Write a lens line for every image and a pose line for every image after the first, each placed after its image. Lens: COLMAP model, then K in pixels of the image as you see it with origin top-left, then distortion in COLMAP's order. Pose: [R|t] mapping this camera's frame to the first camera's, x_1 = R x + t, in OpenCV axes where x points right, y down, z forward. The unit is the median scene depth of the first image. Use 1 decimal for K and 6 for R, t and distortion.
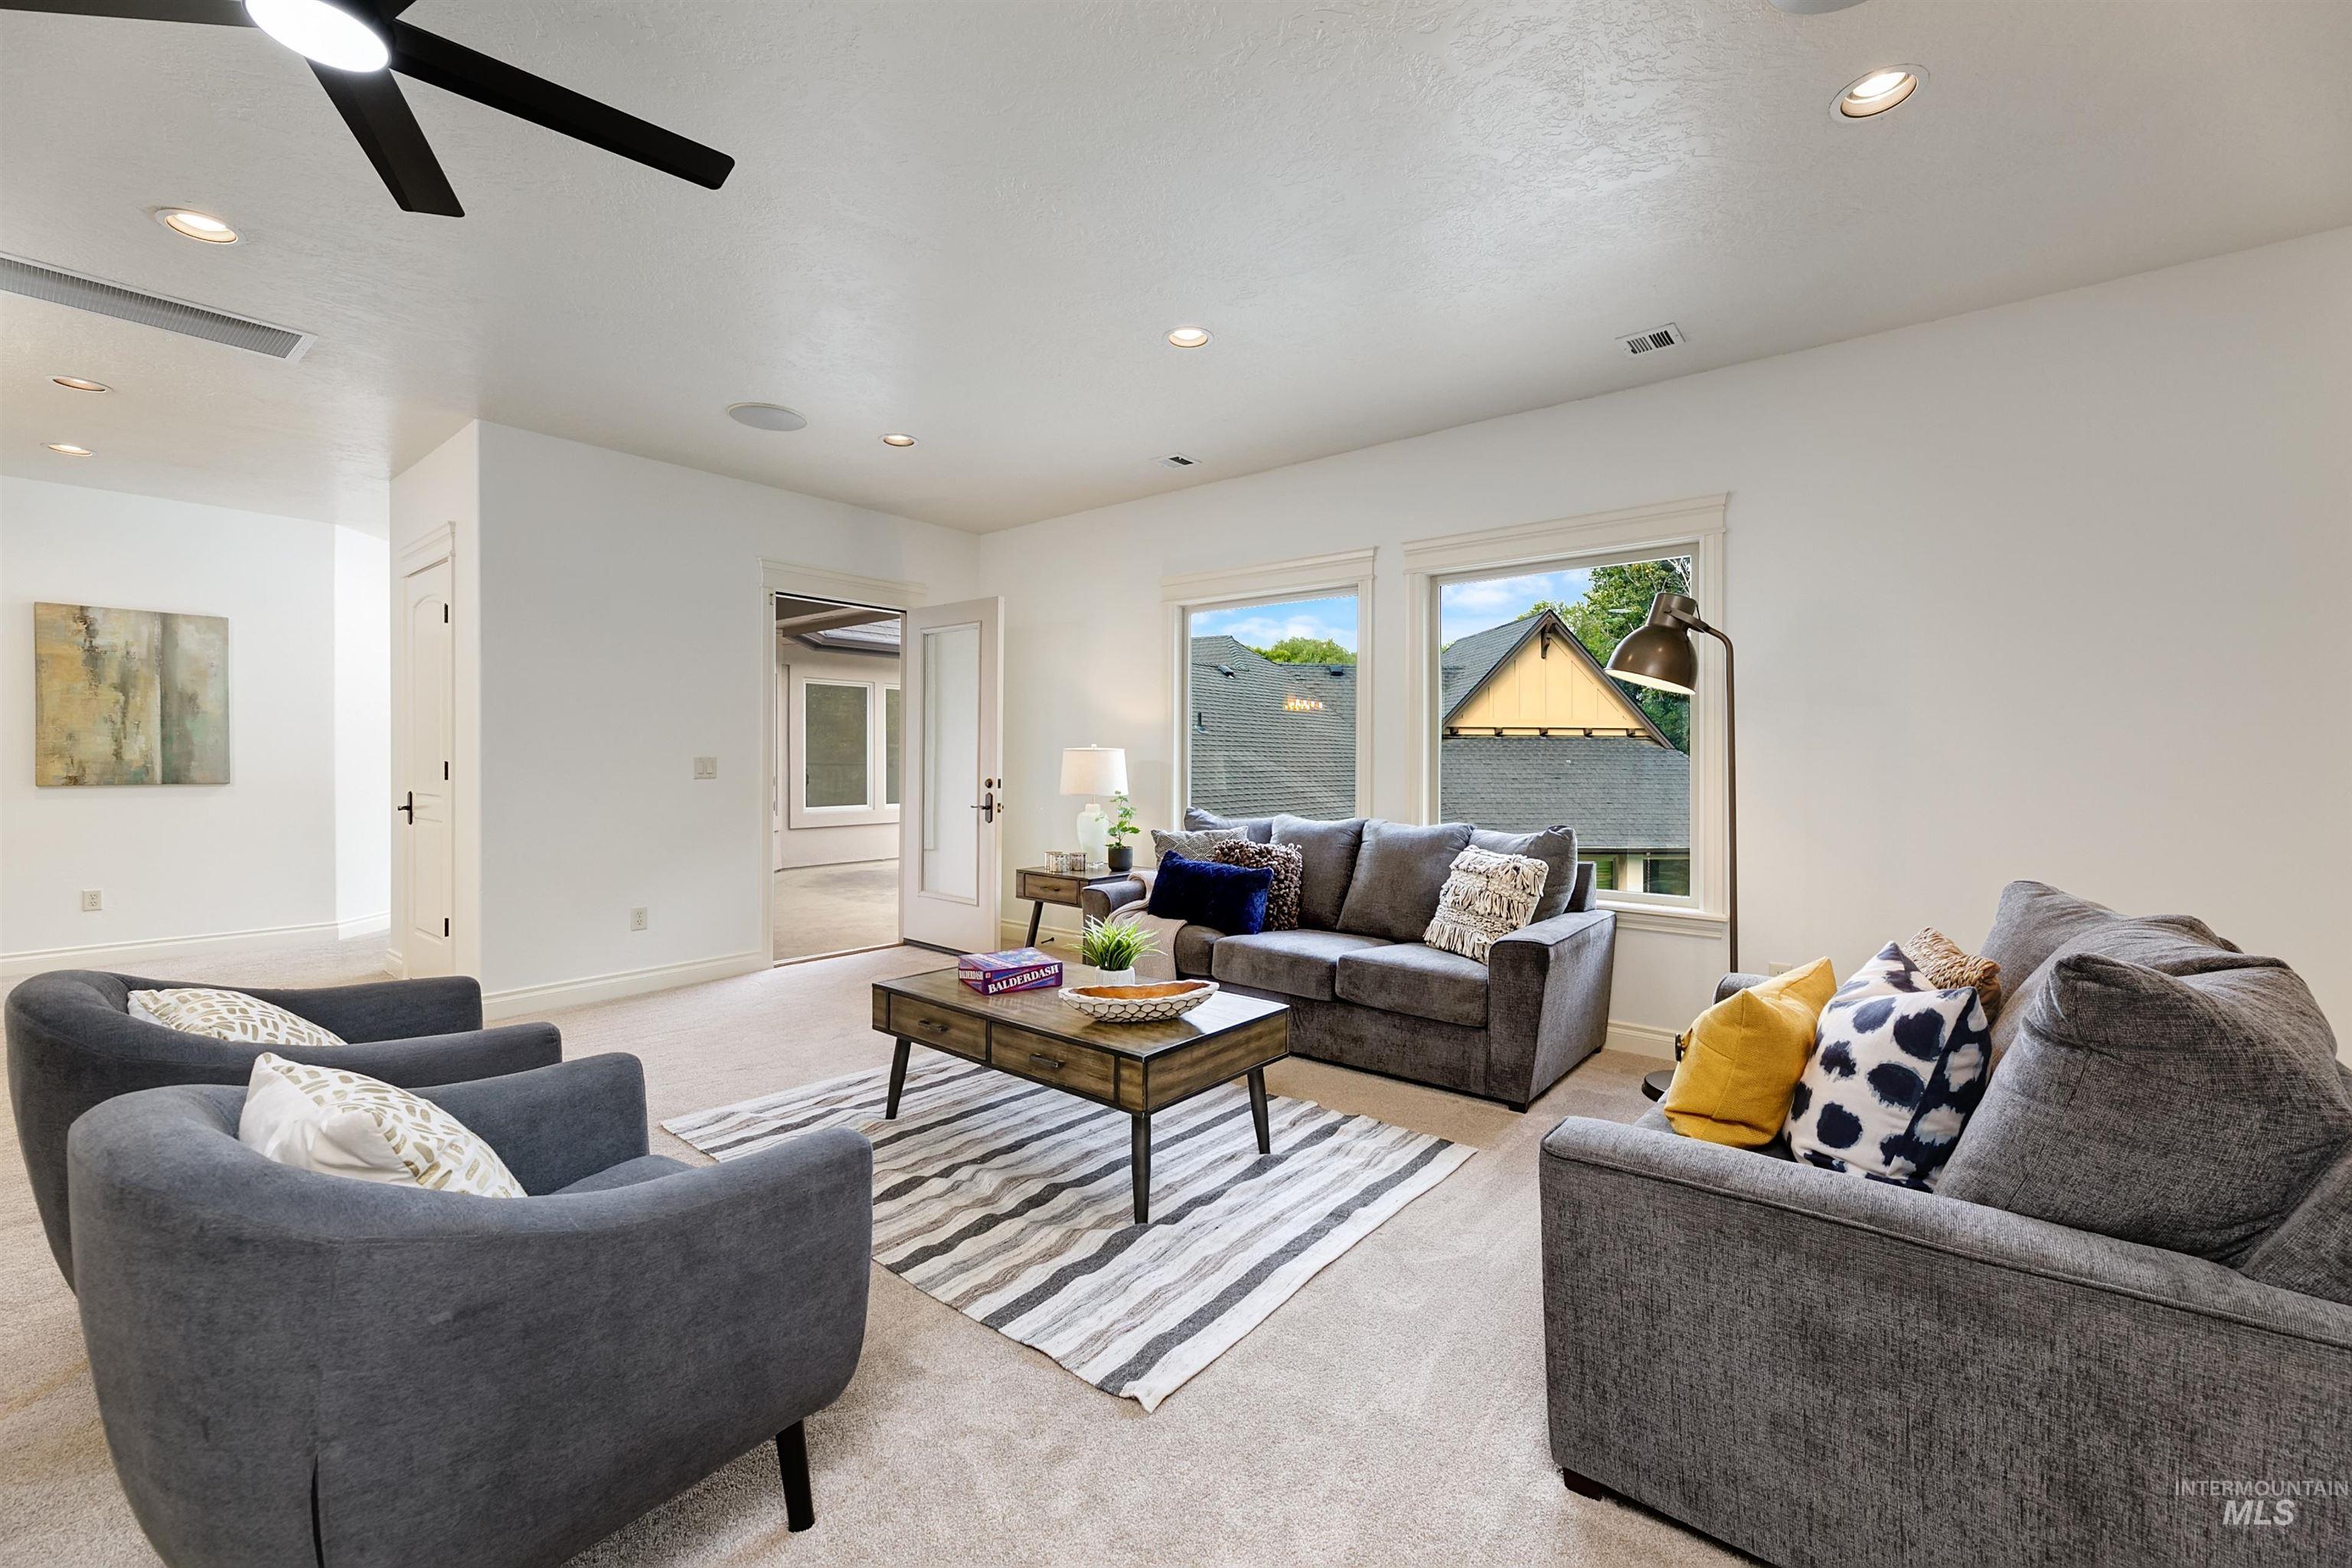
lens RADIAL K [[956.6, 0, 1176.0], [0, 956.6, 784.0], [0, 0, 1]] dist [-0.000360, 0.000013]
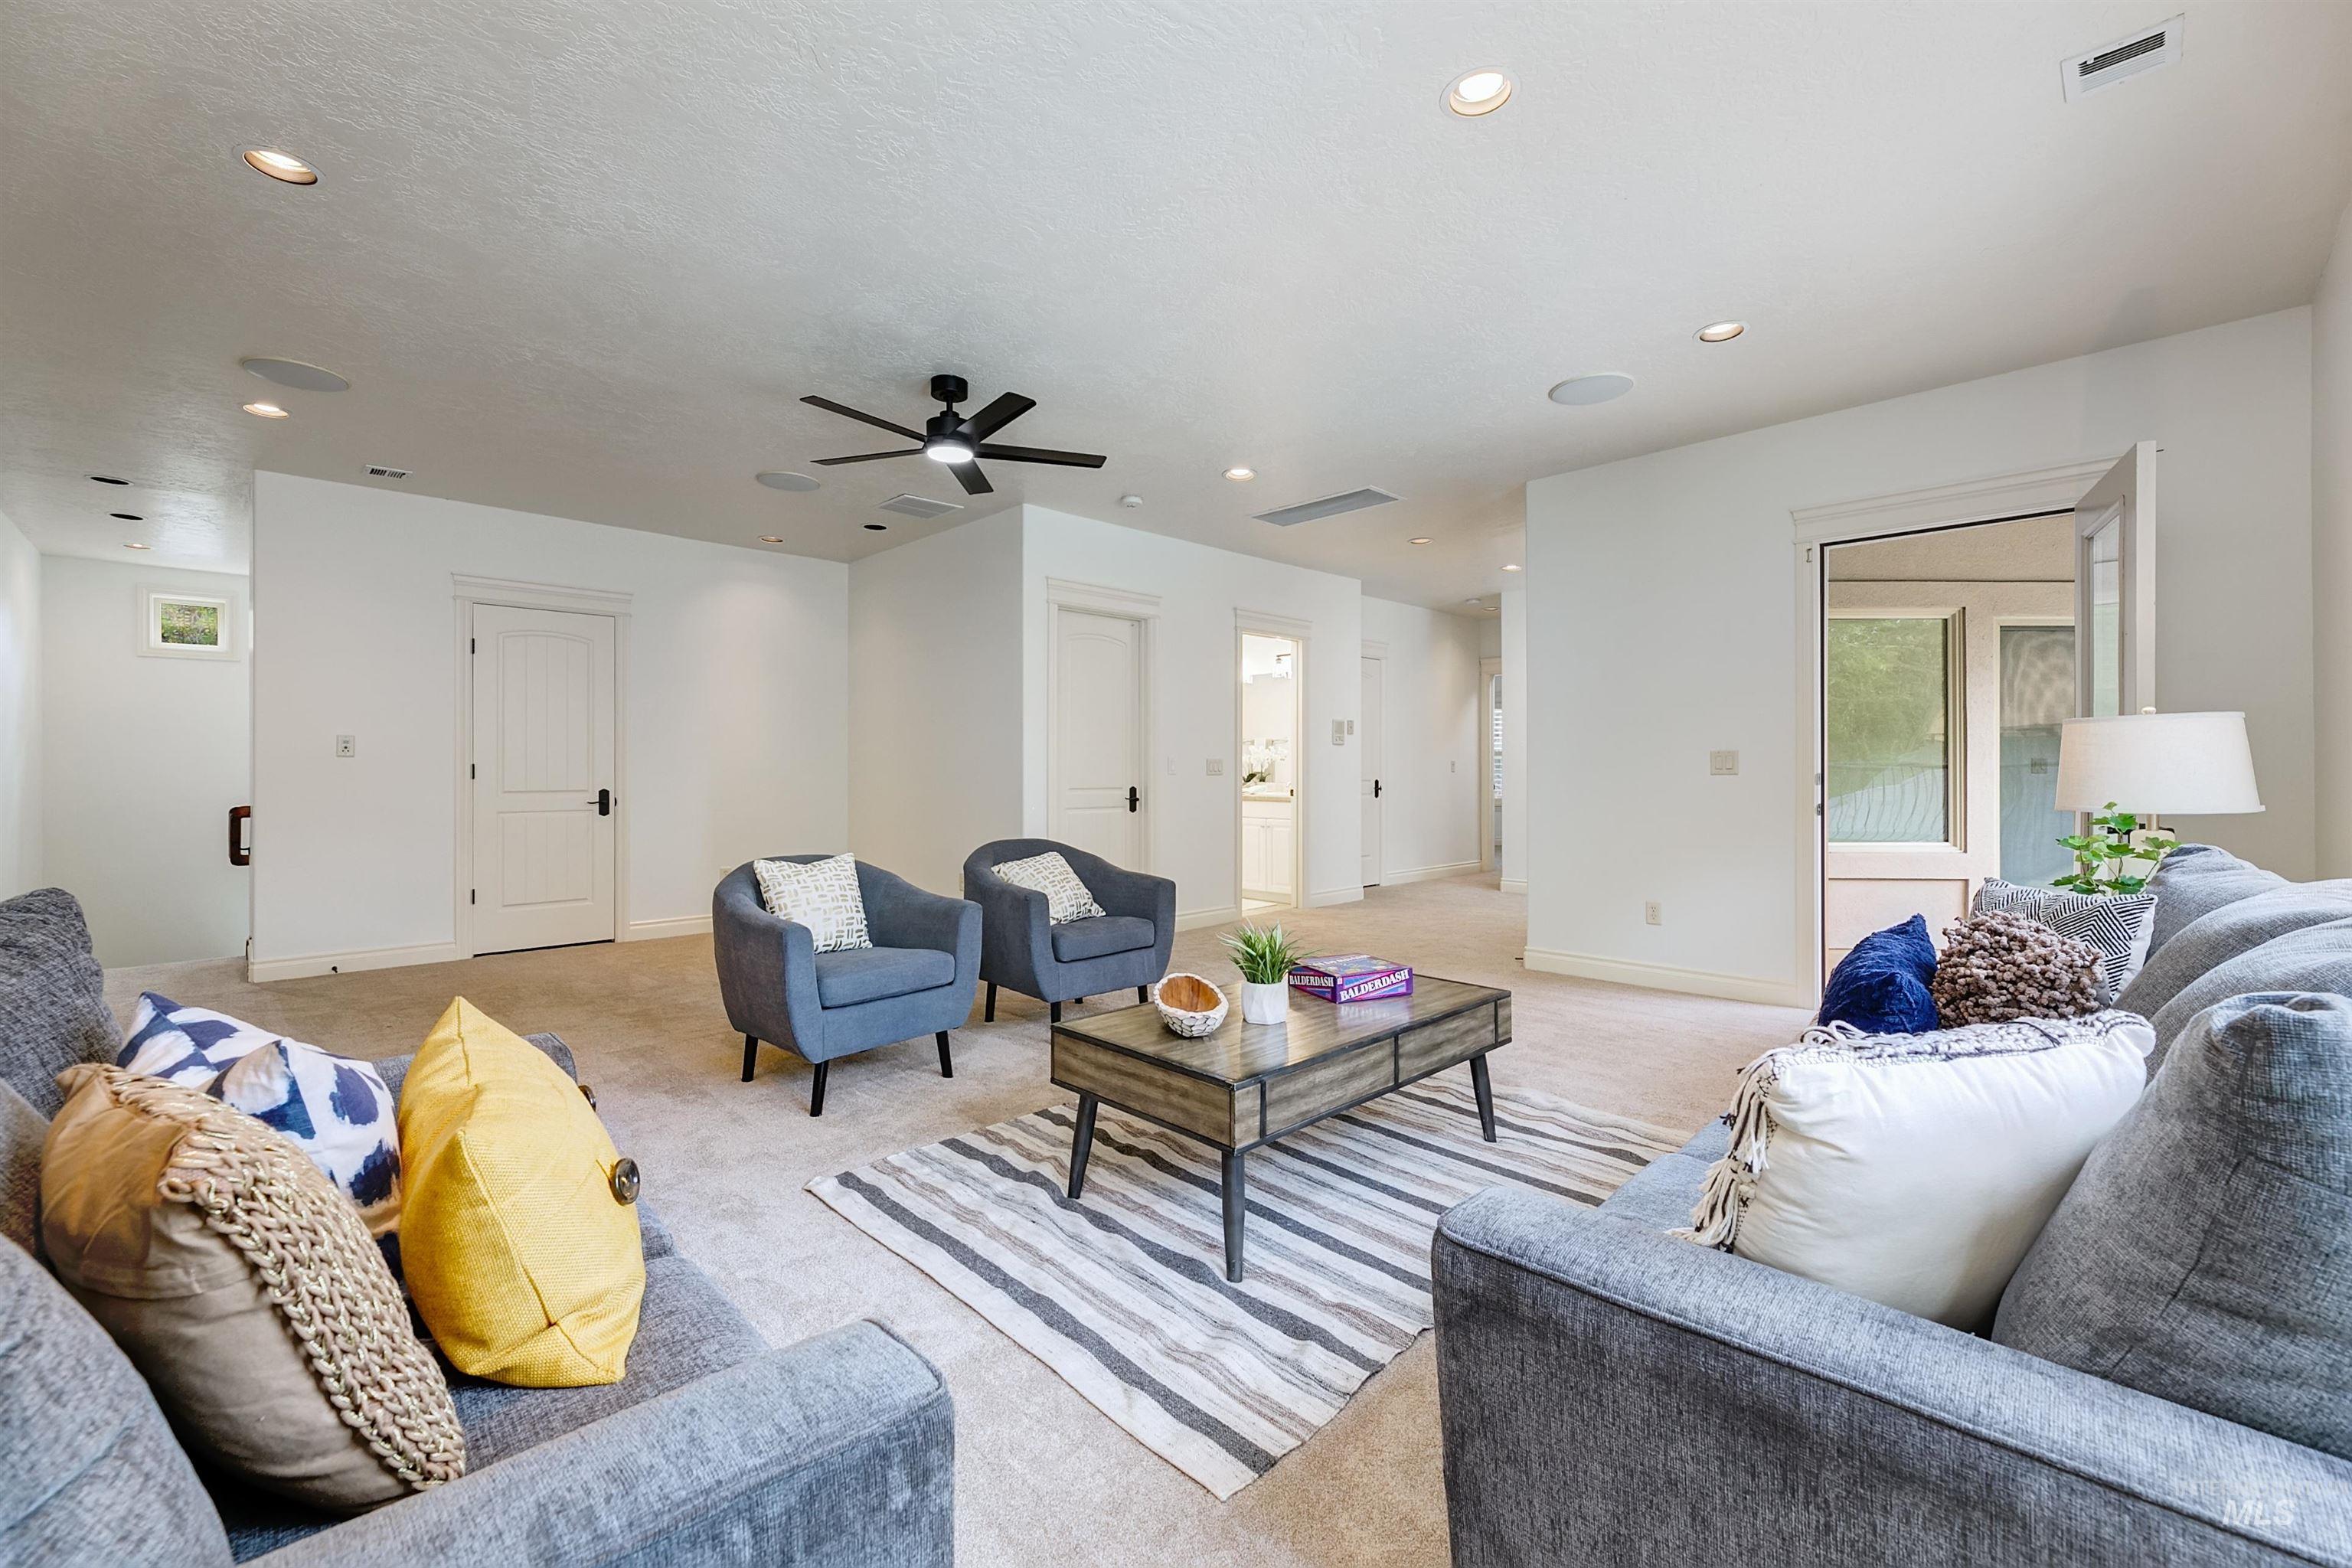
lens RADIAL K [[956.6, 0, 1176.0], [0, 956.6, 784.0], [0, 0, 1]] dist [-0.000360, 0.000013]
pose [[-0.112575, 0.010128, -0.993592, 0.923547], [-0.024948, 0.999604, 0.013016, 0.009876], [0.993330, 0.026254, -0.112278, 1.175079]]
